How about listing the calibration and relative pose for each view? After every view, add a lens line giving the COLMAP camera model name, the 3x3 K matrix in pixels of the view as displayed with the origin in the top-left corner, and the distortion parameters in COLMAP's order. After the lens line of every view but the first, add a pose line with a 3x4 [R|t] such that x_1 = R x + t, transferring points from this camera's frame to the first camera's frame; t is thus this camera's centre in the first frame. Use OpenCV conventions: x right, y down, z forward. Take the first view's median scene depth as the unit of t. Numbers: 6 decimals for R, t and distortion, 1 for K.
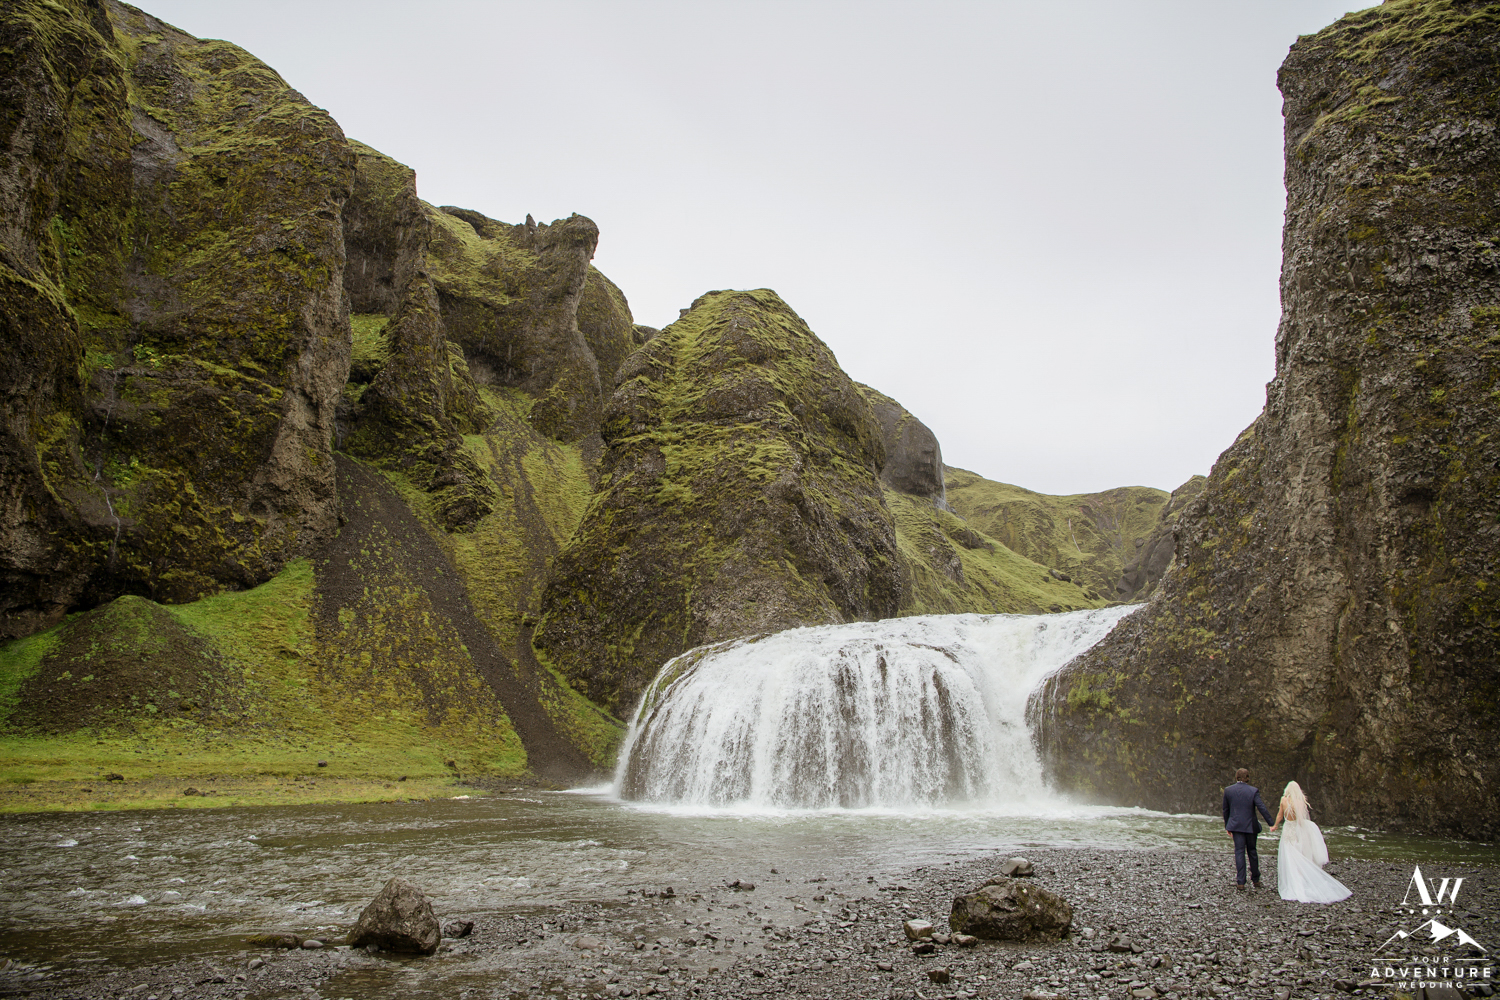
lens RADIAL K [[1038.8, 0, 743.5], [0, 1038.8, 496.1], [0, 0, 1]] dist [-0.073475, 0.016674]
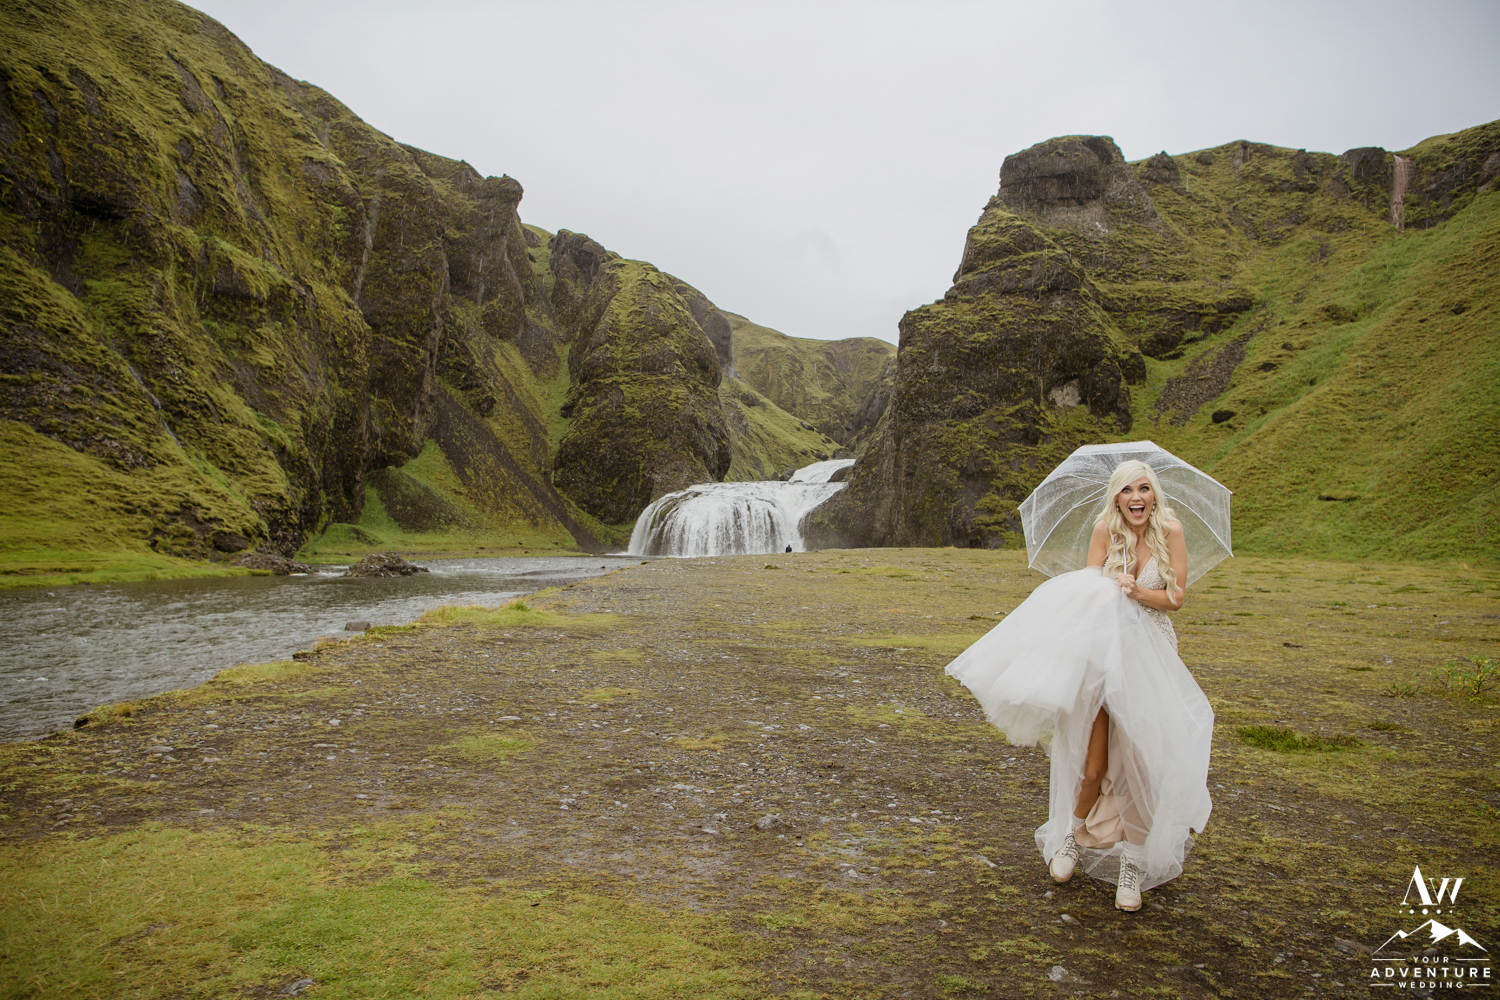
lens RADIAL K [[1078.0, 0, 750.0], [0, 1078.0, 500.0], [0, 0, 1]] dist [-0.064570, -0.000125]
pose [[0.967735, 0.015002, 0.251523, -0.413278], [-0.065811, 0.978625, 0.194838, -0.293048], [-0.243224, -0.205105, 0.948037, -1.206885]]
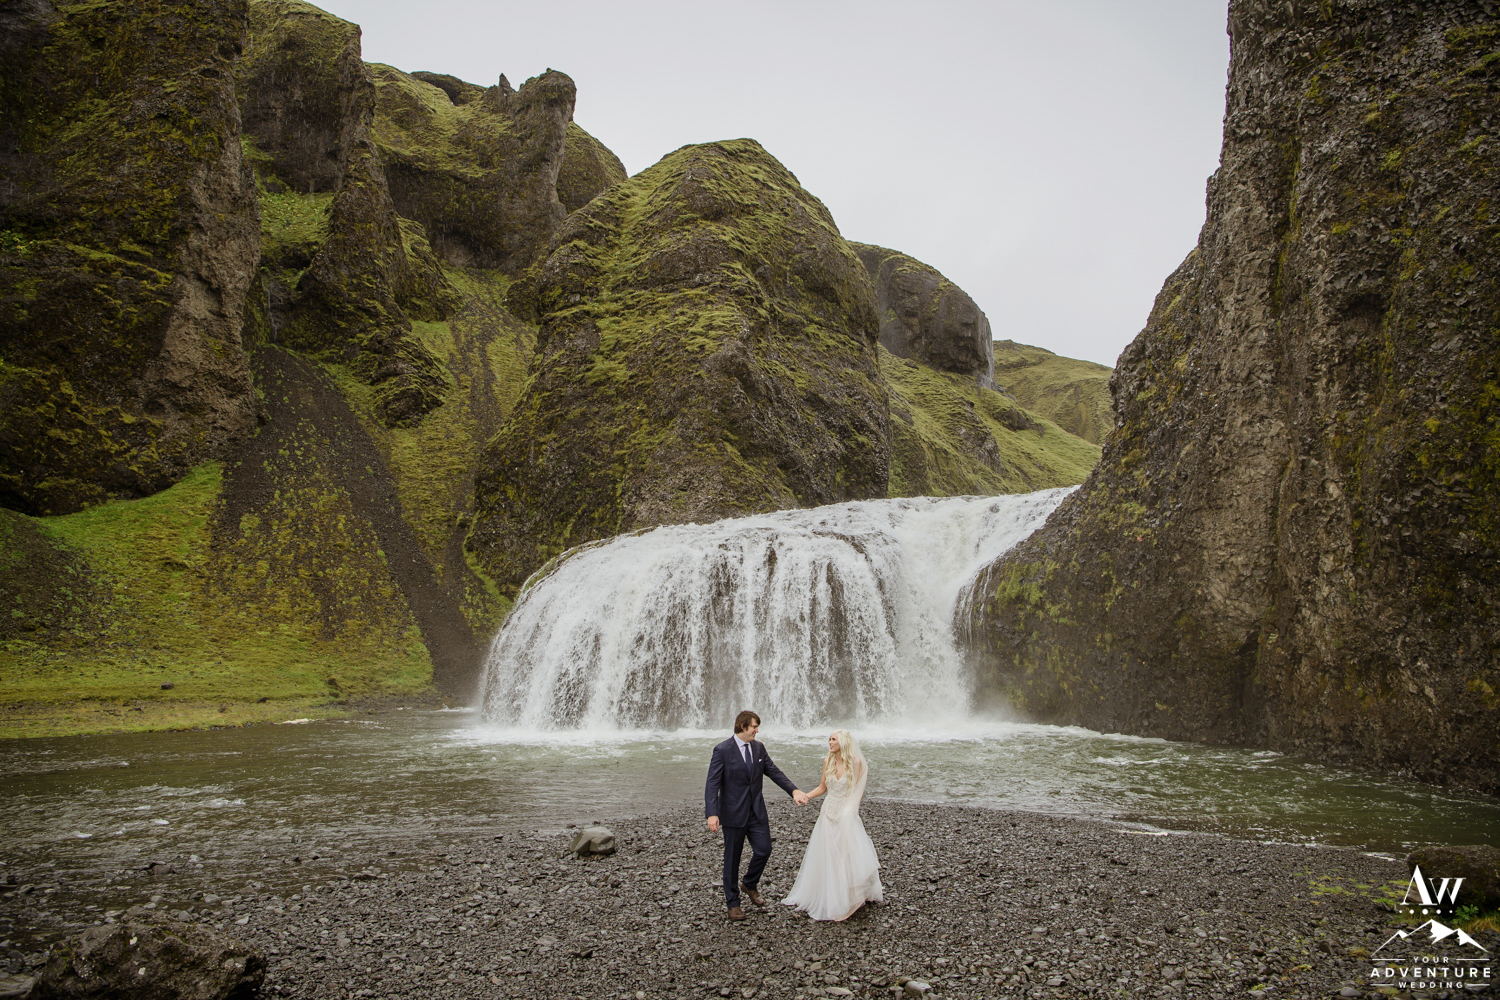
lens RADIAL K [[1095.5, 0, 746.2], [0, 1095.5, 496.9], [0, 0, 1]] dist [-0.062975, 0.020213]
pose [[0.996947, -0.030428, -0.071914, 0.128508], [0.037326, 0.994621, 0.096618, 0.020137], [0.068587, -0.099007, 0.992720, 0.092080]]
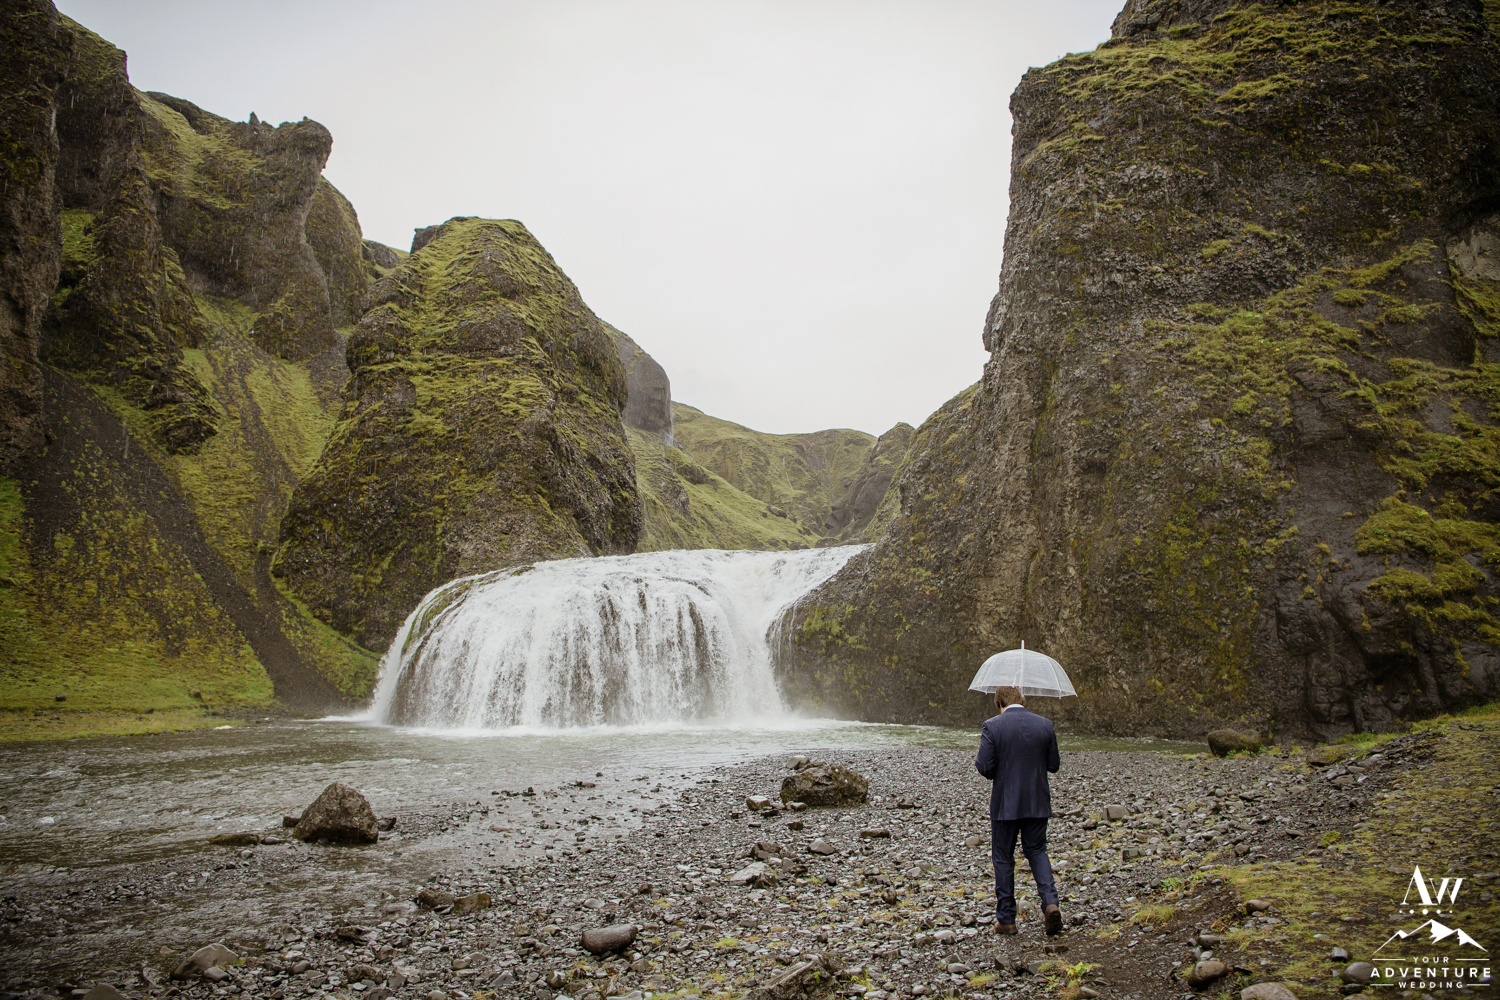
lens RADIAL K [[1038.2, 0, 749.4], [0, 1038.2, 496.7], [0, 0, 1]] dist [-0.075487, 0.019271]
pose [[0.960701, 0.026549, 0.276311, -0.044317], [-0.045600, 0.996987, 0.062751, -0.011340], [-0.273813, -0.072885, 0.959017, -0.050923]]
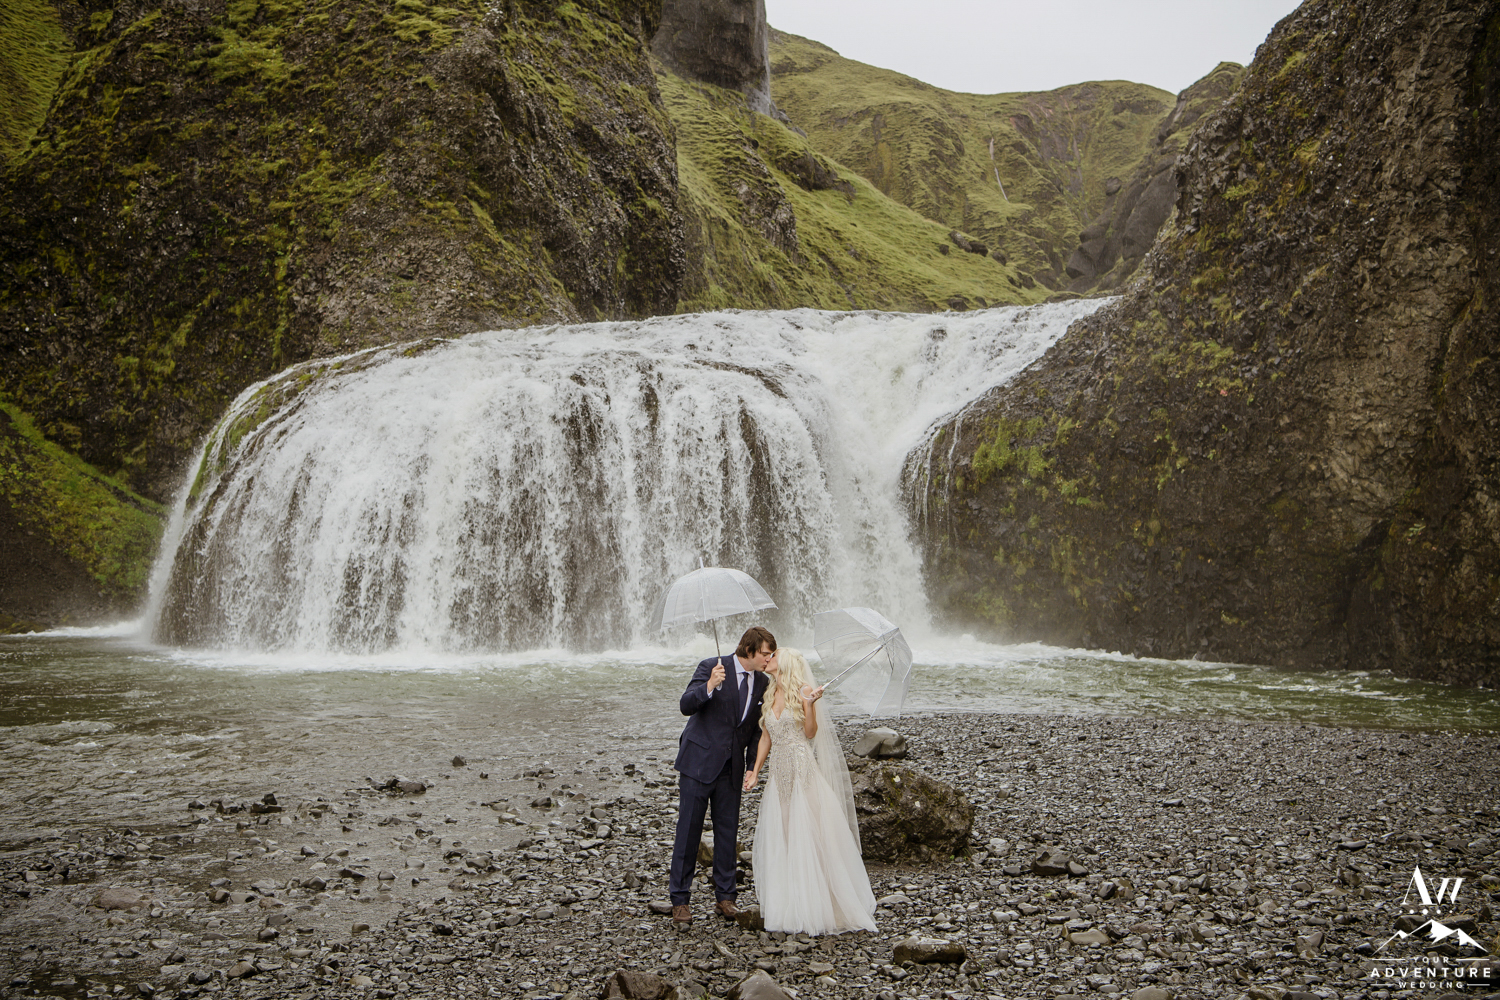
lens RADIAL K [[1919.8, 0, 746.0], [0, 1919.8, 498.4], [0, 0, 1]] dist [0.103635, 0.235032]
pose [[0.983014, -0.003128, 0.183505, -0.002883], [-0.035748, 0.977441, 0.208161, -0.000311], [-0.180016, -0.211186, 0.960726, -0.004053]]
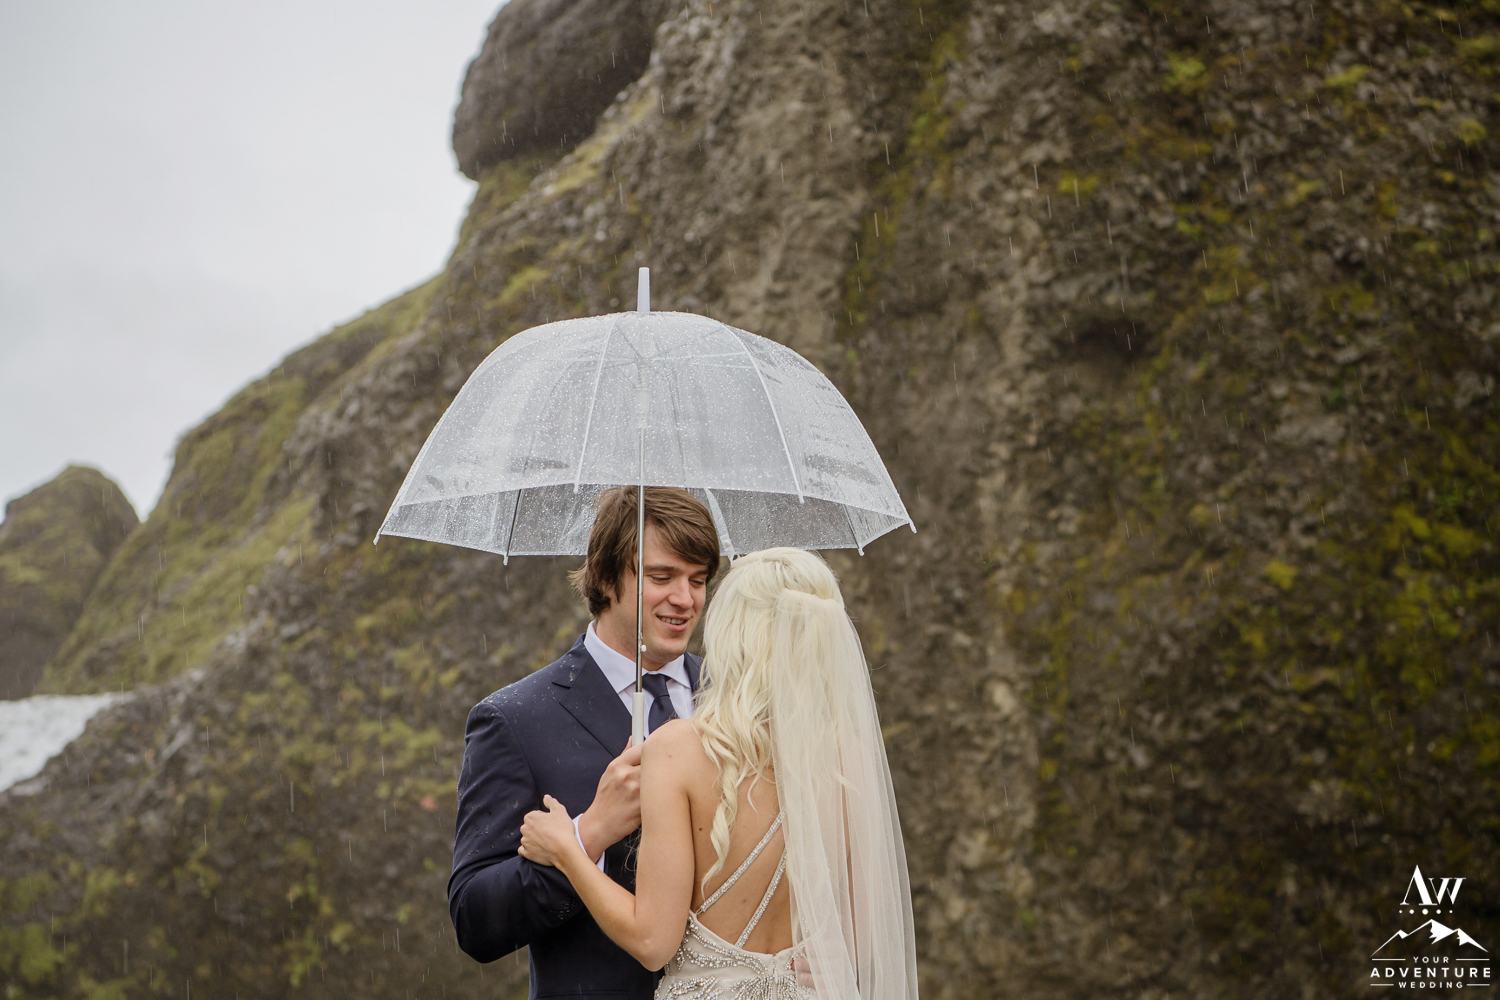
lens RADIAL K [[2851.0, 0, 750.0], [0, 2851.0, 500.0], [0, 0, 1]] dist [0.277120, 0.173415]
pose [[0.777603, 0.115007, 0.618147, -0.030776], [-0.107813, 0.992957, -0.049116, 0.055183], [-0.619443, -0.028452, 0.784526, 0.118200]]
